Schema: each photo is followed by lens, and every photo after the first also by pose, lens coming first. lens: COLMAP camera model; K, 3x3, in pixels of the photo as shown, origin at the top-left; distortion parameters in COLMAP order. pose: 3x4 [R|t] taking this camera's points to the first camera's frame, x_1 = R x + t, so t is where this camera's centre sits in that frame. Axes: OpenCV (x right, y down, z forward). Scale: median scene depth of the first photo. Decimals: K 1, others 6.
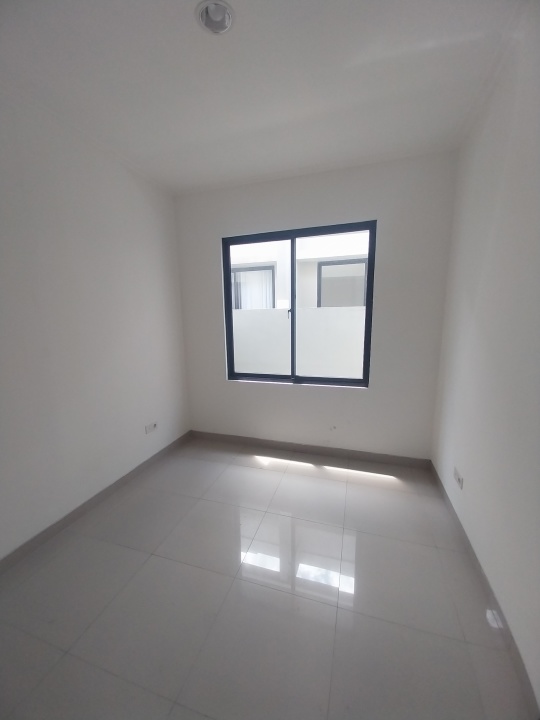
lens RADIAL K [[283.6, 0, 268.0], [0, 283.6, 368.9], [0, 0, 1]] dist [0.024253, -0.015585]
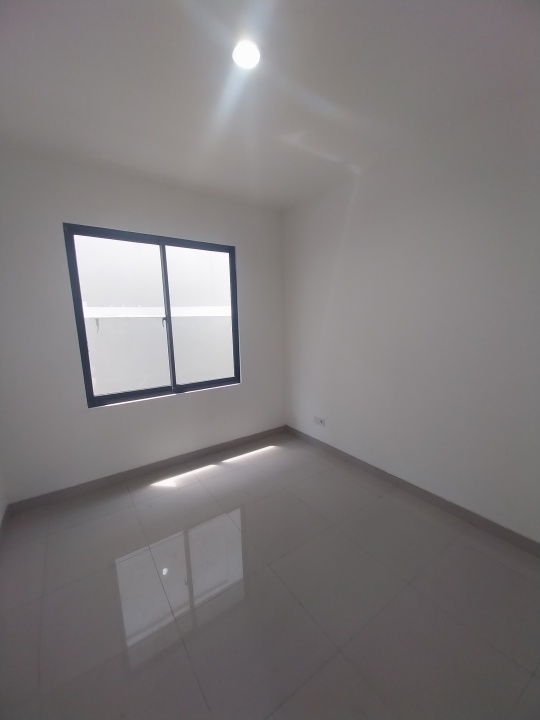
lens RADIAL K [[283.6, 0, 268.0], [0, 283.6, 368.9], [0, 0, 1]] dist [0.024253, -0.015585]
pose [[0.610693, -0.132111, 0.780769, -0.481017], [0.157920, 0.986498, 0.043402, -0.025344], [-0.775961, 0.096794, 0.623311, 0.147659]]
